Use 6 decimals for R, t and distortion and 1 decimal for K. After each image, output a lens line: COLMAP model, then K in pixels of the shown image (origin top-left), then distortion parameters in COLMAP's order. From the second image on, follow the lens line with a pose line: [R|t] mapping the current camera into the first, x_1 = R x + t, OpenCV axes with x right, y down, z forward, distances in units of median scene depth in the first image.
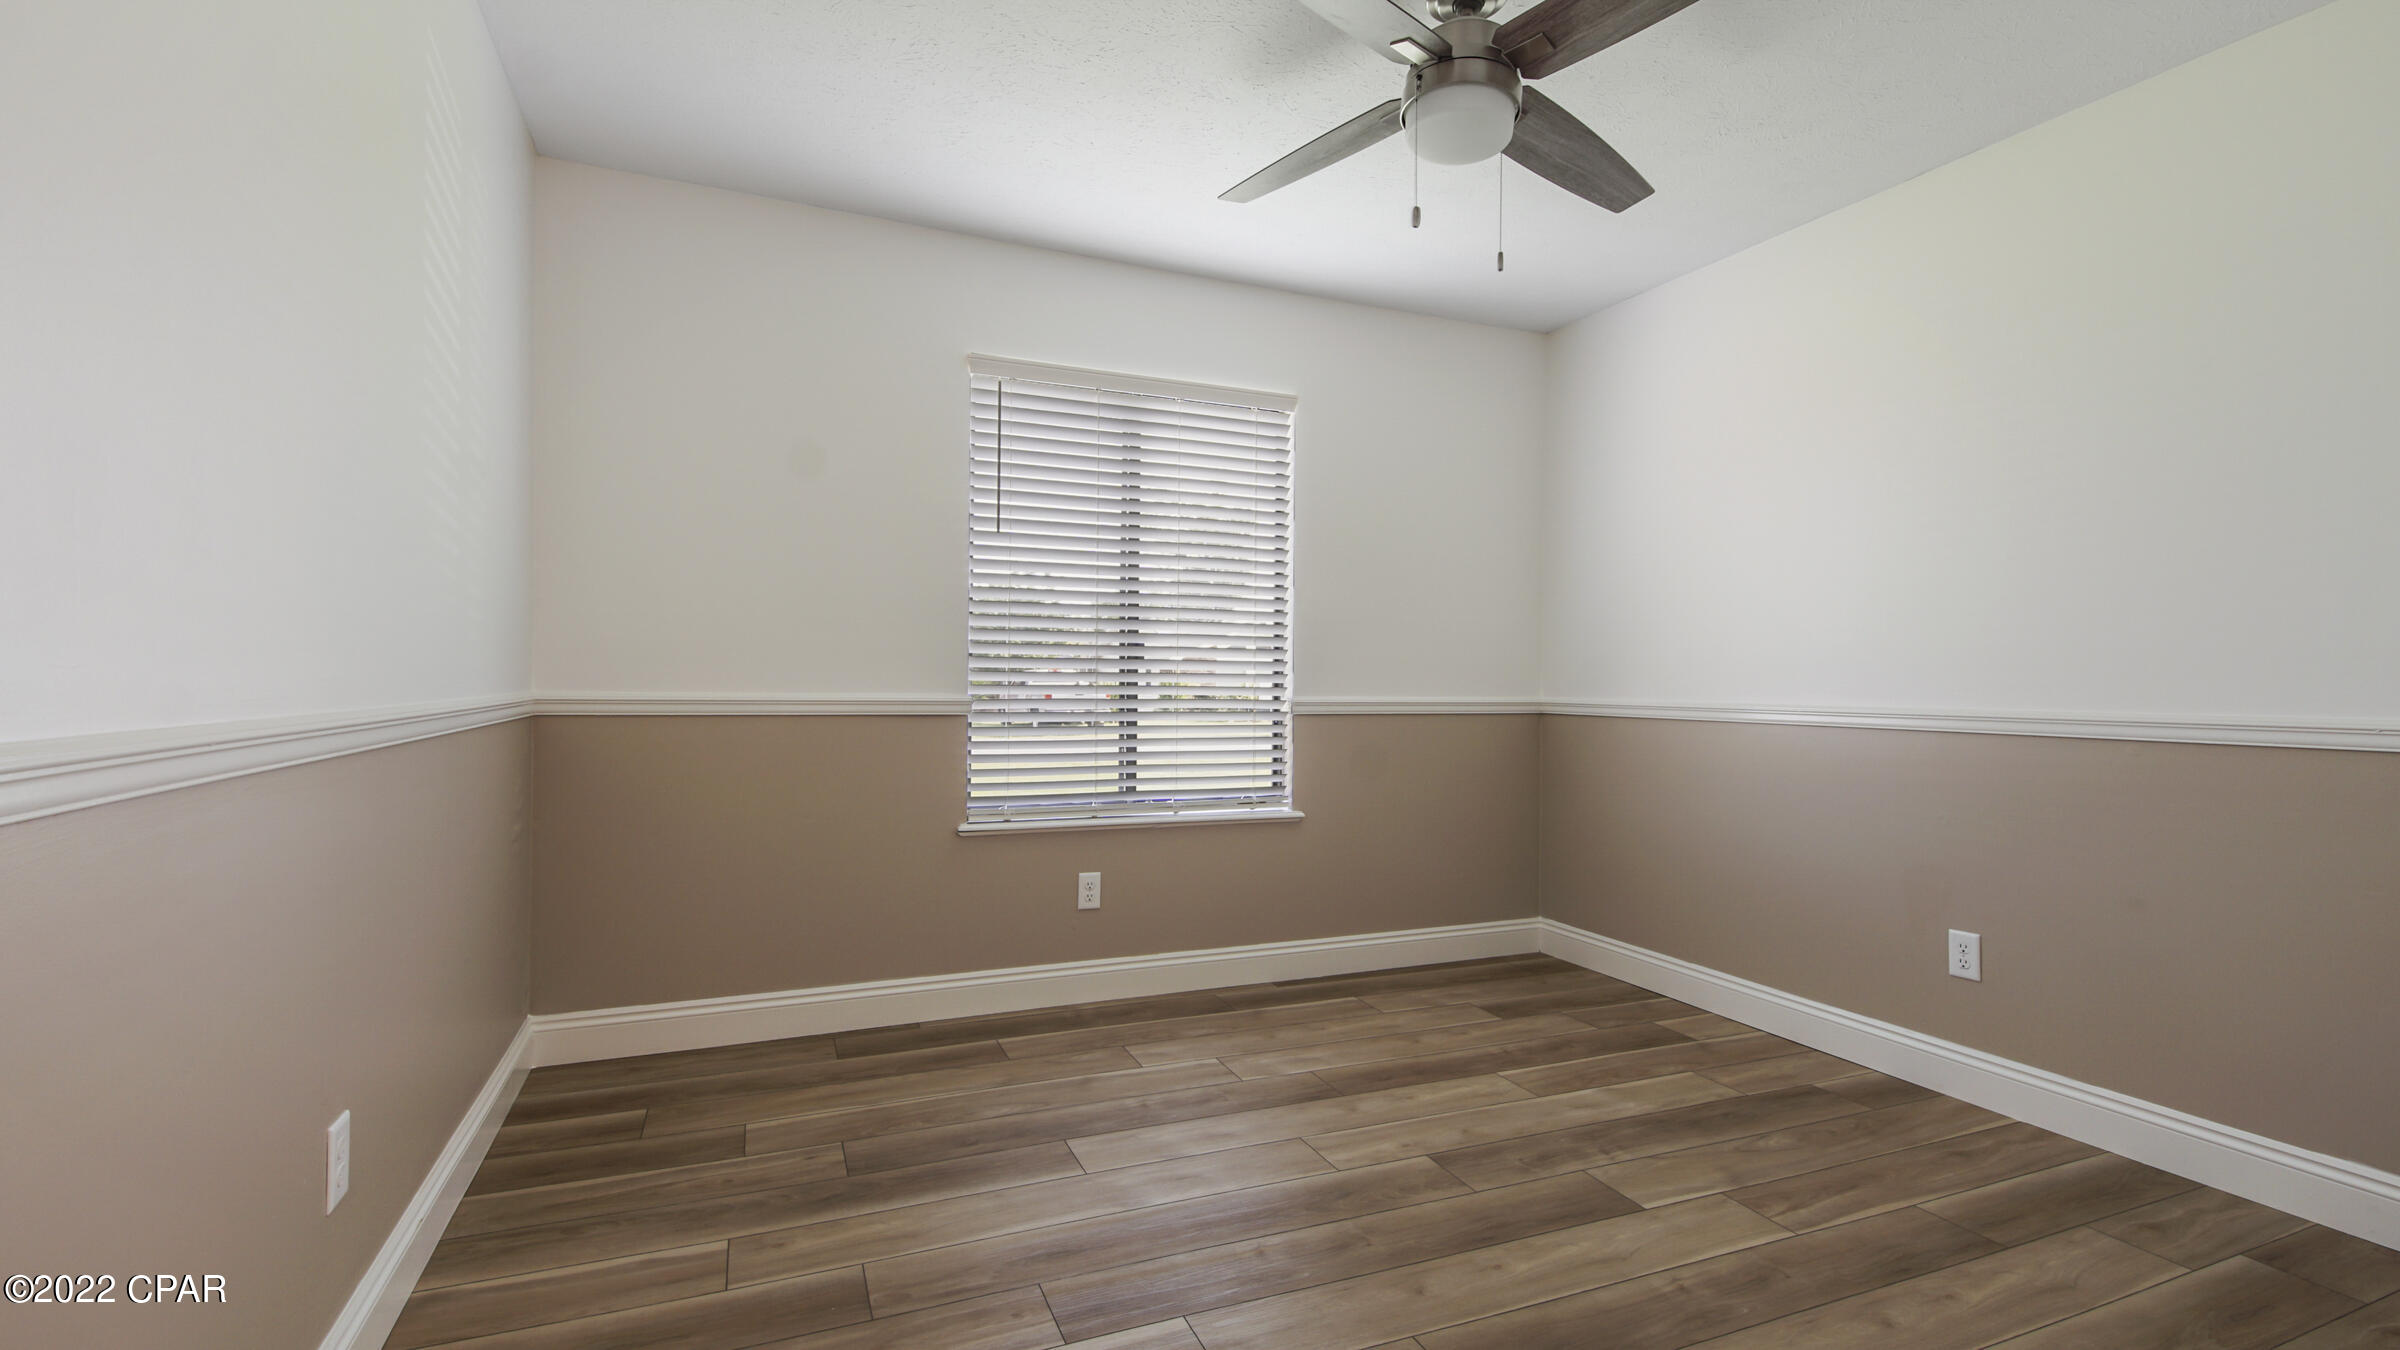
lens RADIAL K [[1055.7, 0, 1196.9], [0, 1055.7, 680.3], [0, 0, 1]] dist [0.041125, -0.019041]
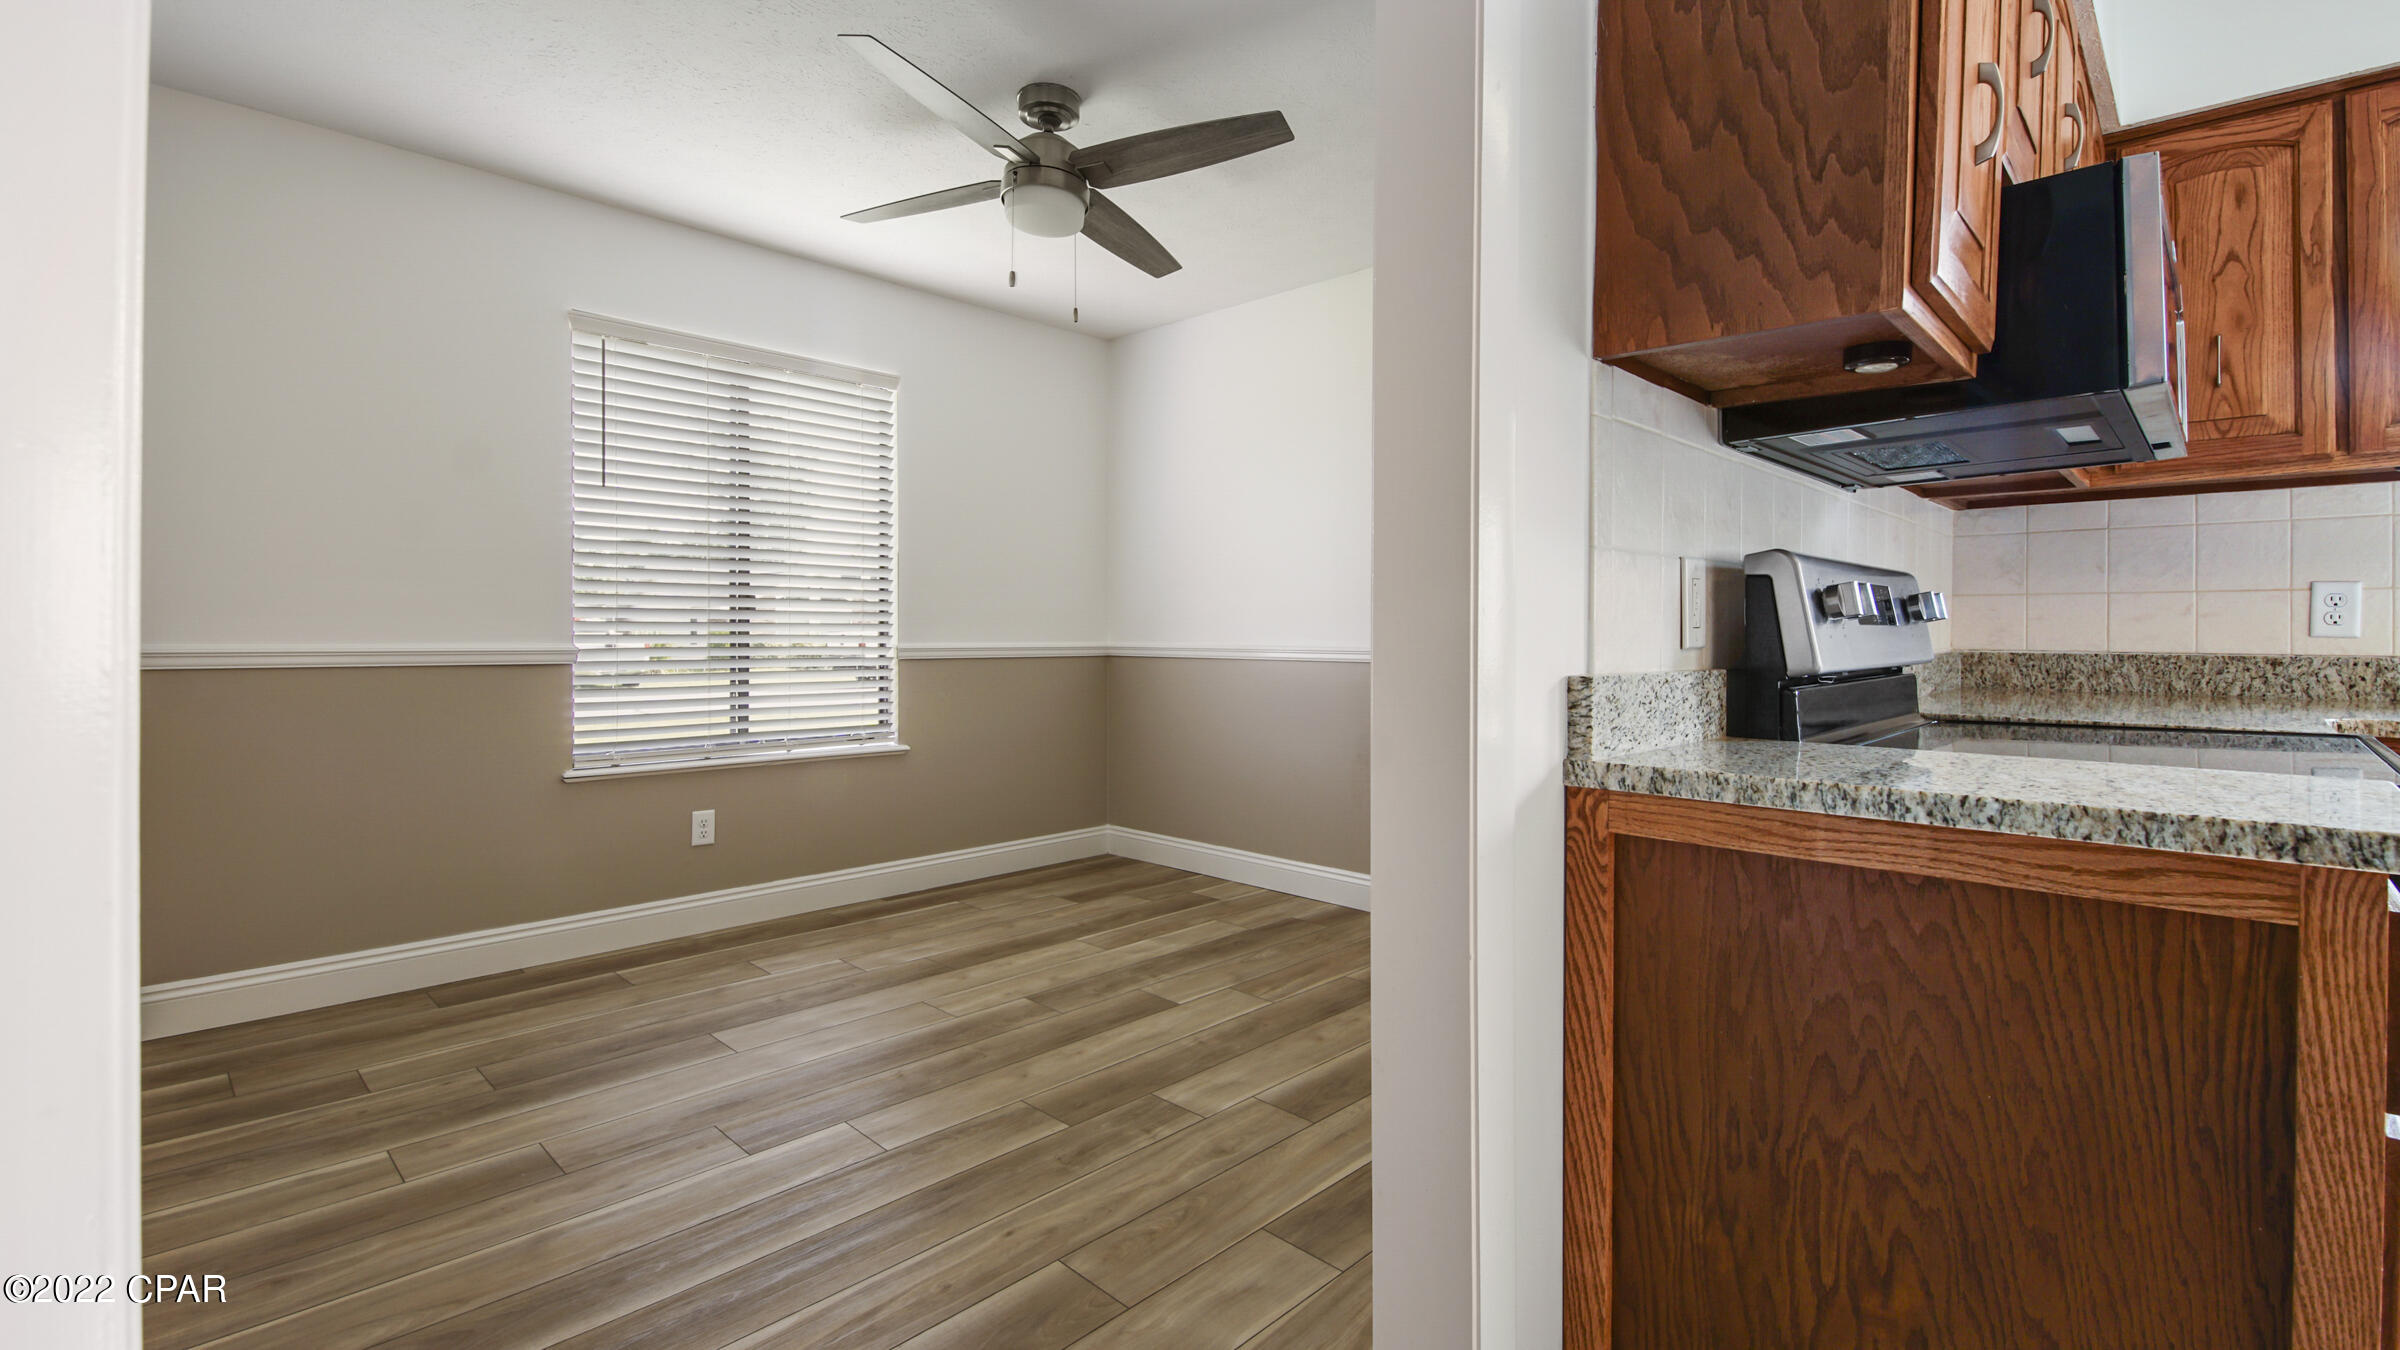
lens RADIAL K [[1065.6, 0, 1202.1], [0, 1065.6, 662.3], [0, 0, 1]] dist [0.037159, -0.022480]
pose [[0.919588, -0.016887, 0.392521, -0.071697], [0.004741, 0.999480, 0.031892, 0.000910], [-0.392855, -0.027466, 0.919190, -0.213484]]
